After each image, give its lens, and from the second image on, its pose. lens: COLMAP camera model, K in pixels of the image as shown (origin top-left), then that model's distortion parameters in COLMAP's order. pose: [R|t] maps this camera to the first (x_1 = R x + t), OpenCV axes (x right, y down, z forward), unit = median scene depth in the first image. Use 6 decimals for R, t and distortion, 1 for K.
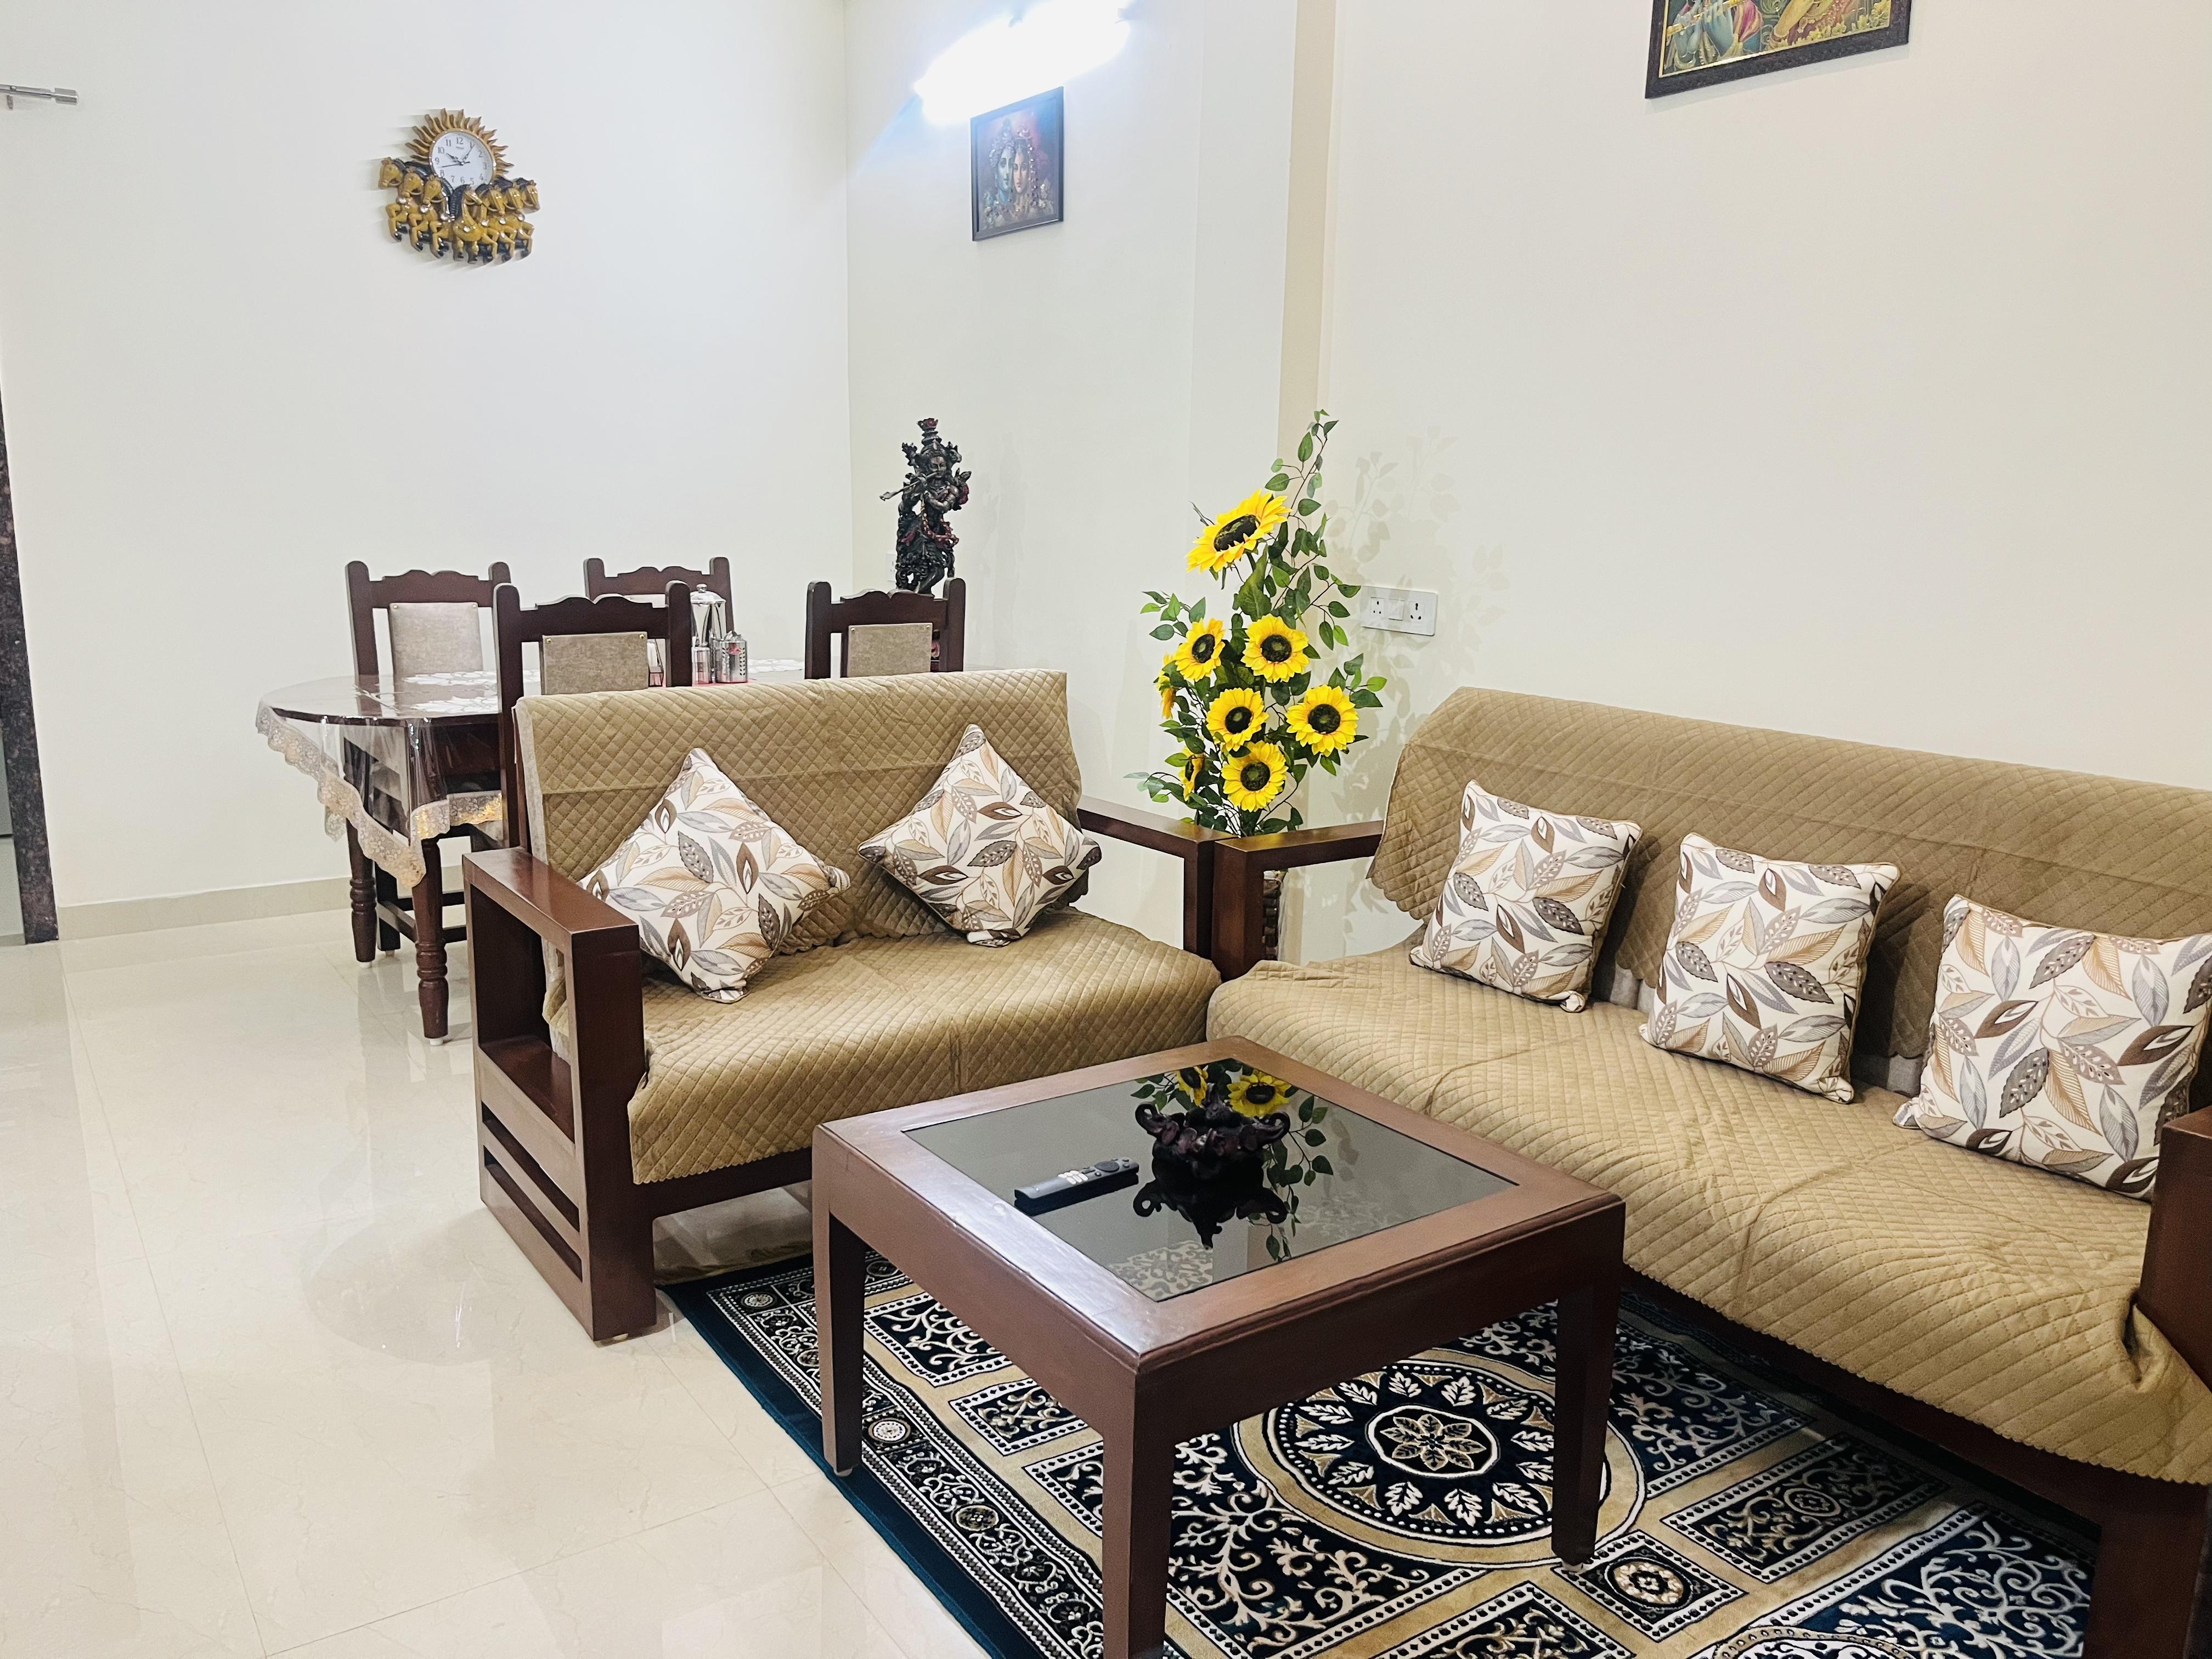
lens RADIAL K [[1678.1, 0, 1106.0], [0, 1678.1, 829.5], [0, 0, 1]] dist [0.044312, -0.049895]
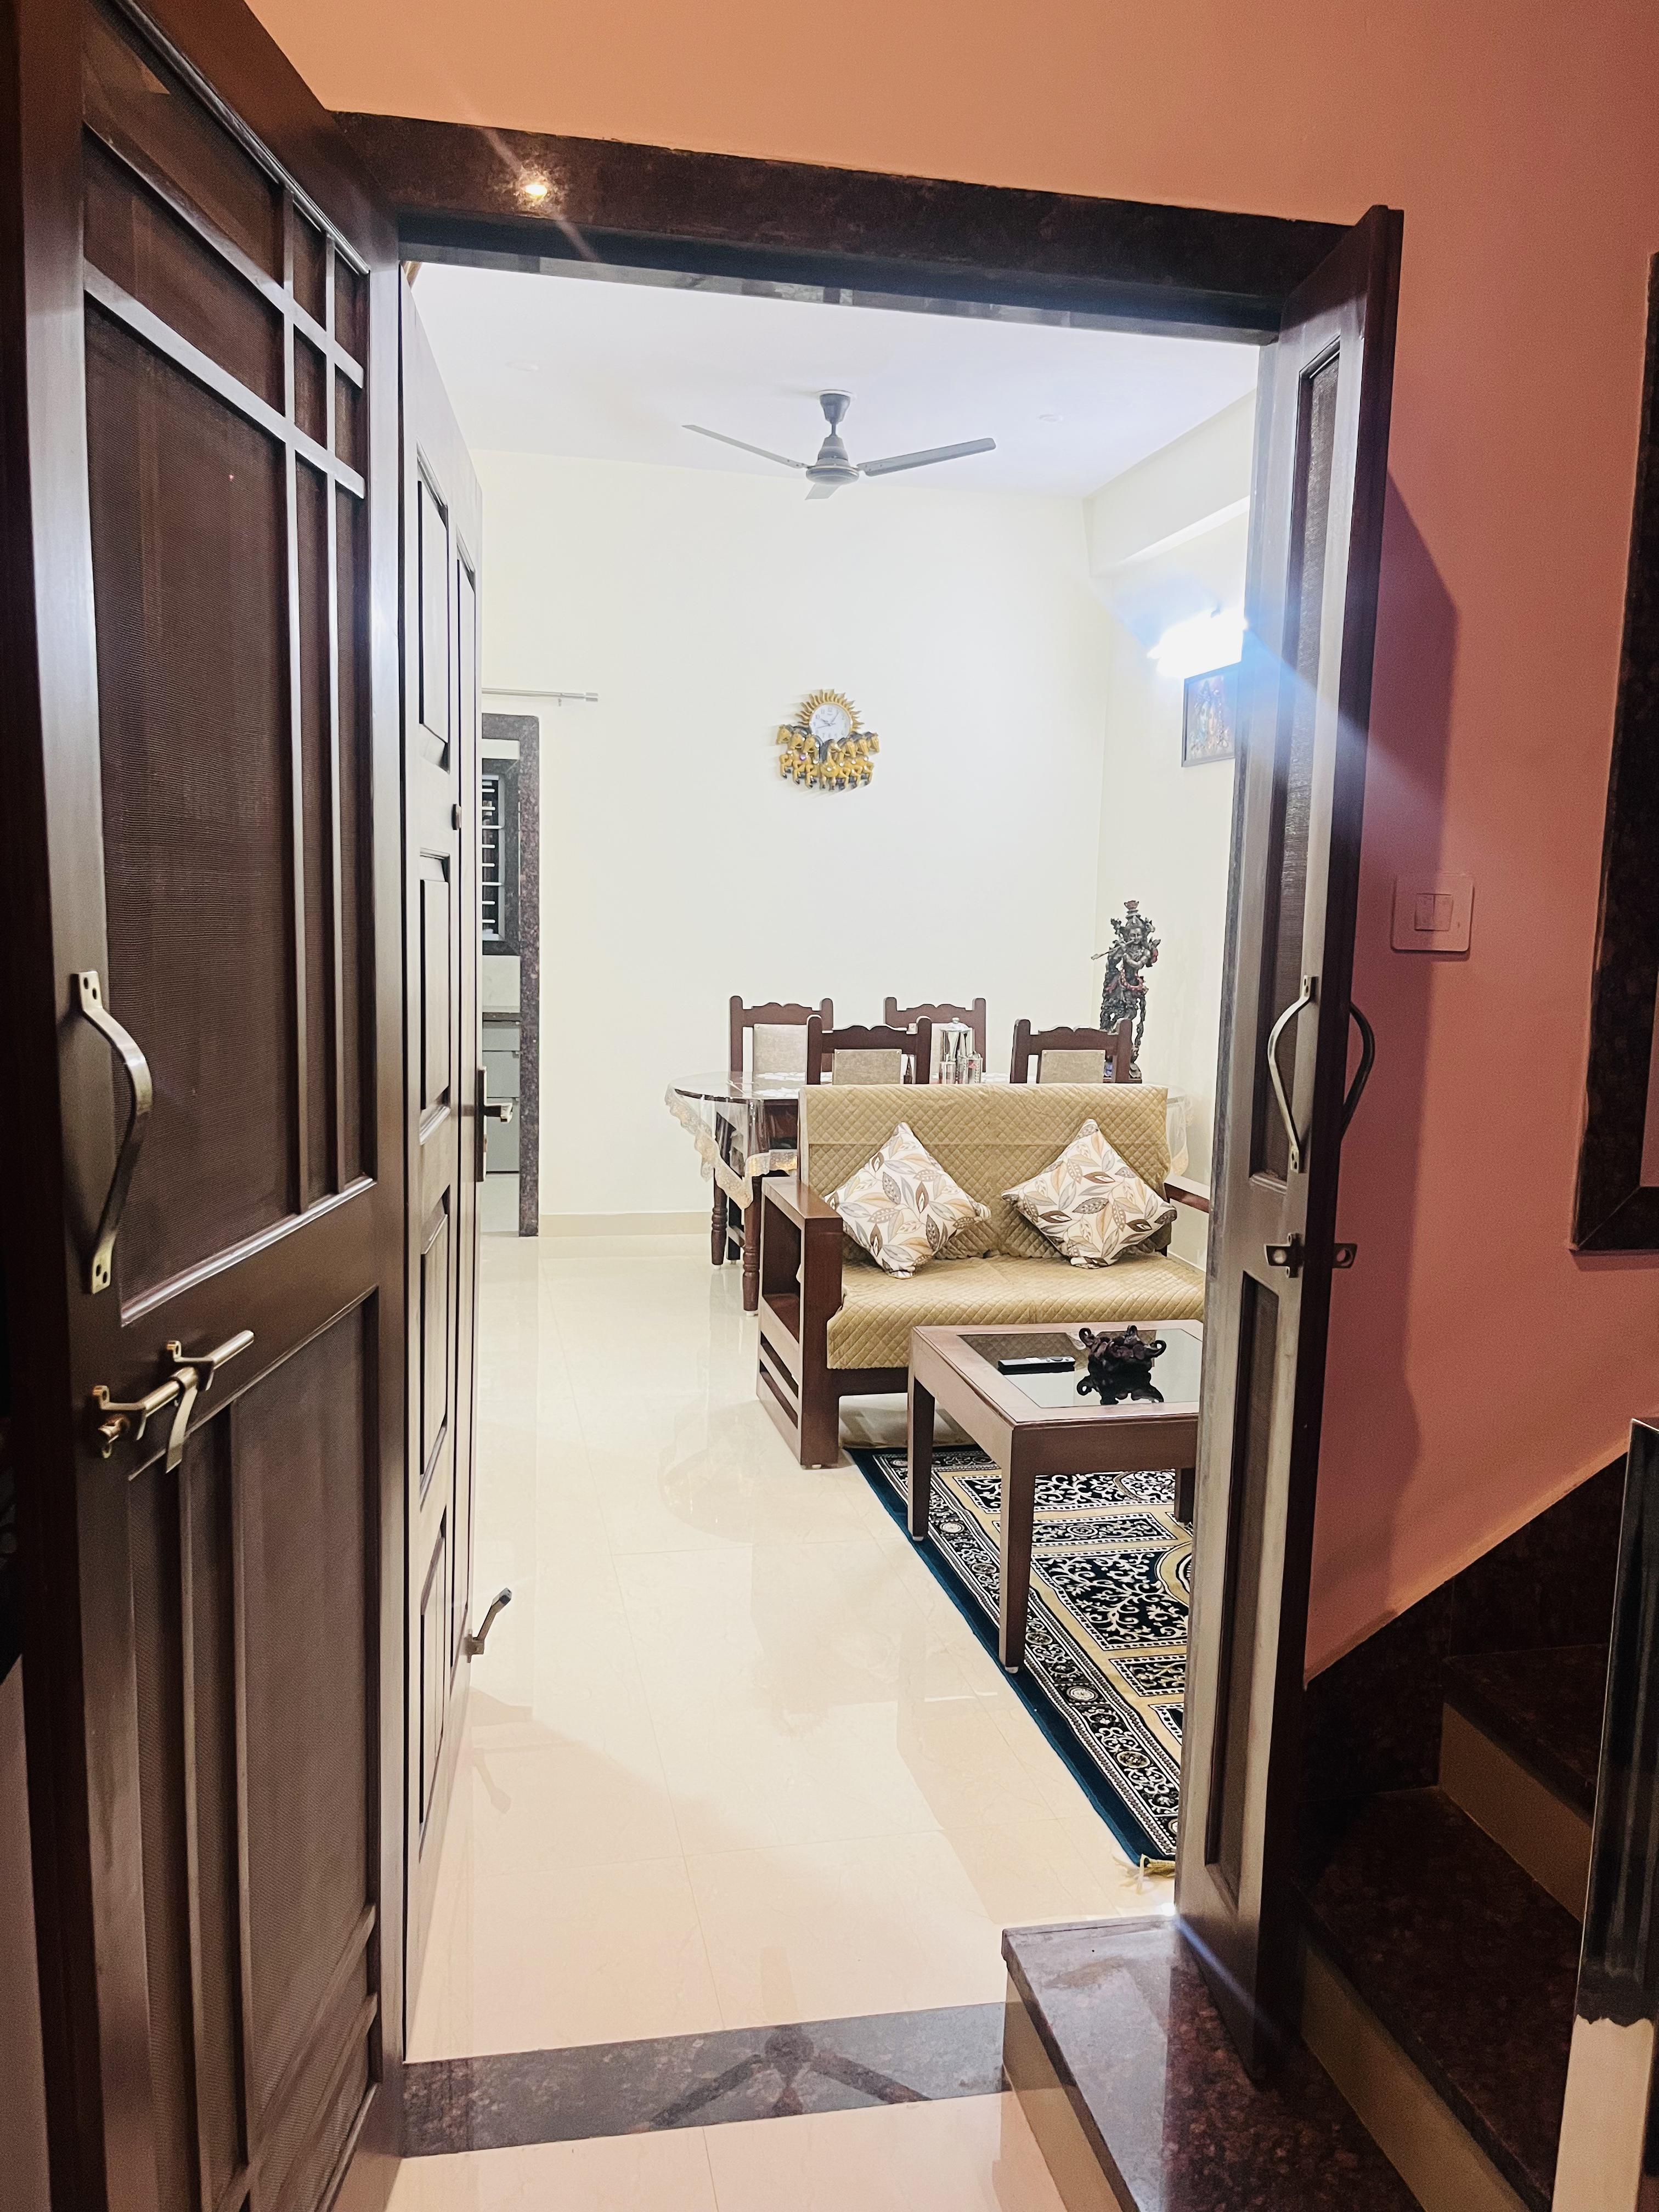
lens RADIAL K [[1678.1, 0, 829.5], [0, 1678.1, 1106.0], [0, 0, 1]] dist [0.044312, -0.049895]
pose [[0.927174, 0.052560, -0.370925, 0.262589], [-0.085192, 0.993750, -0.072134, 0.053380], [0.364815, 0.098481, 0.925857, -0.463971]]
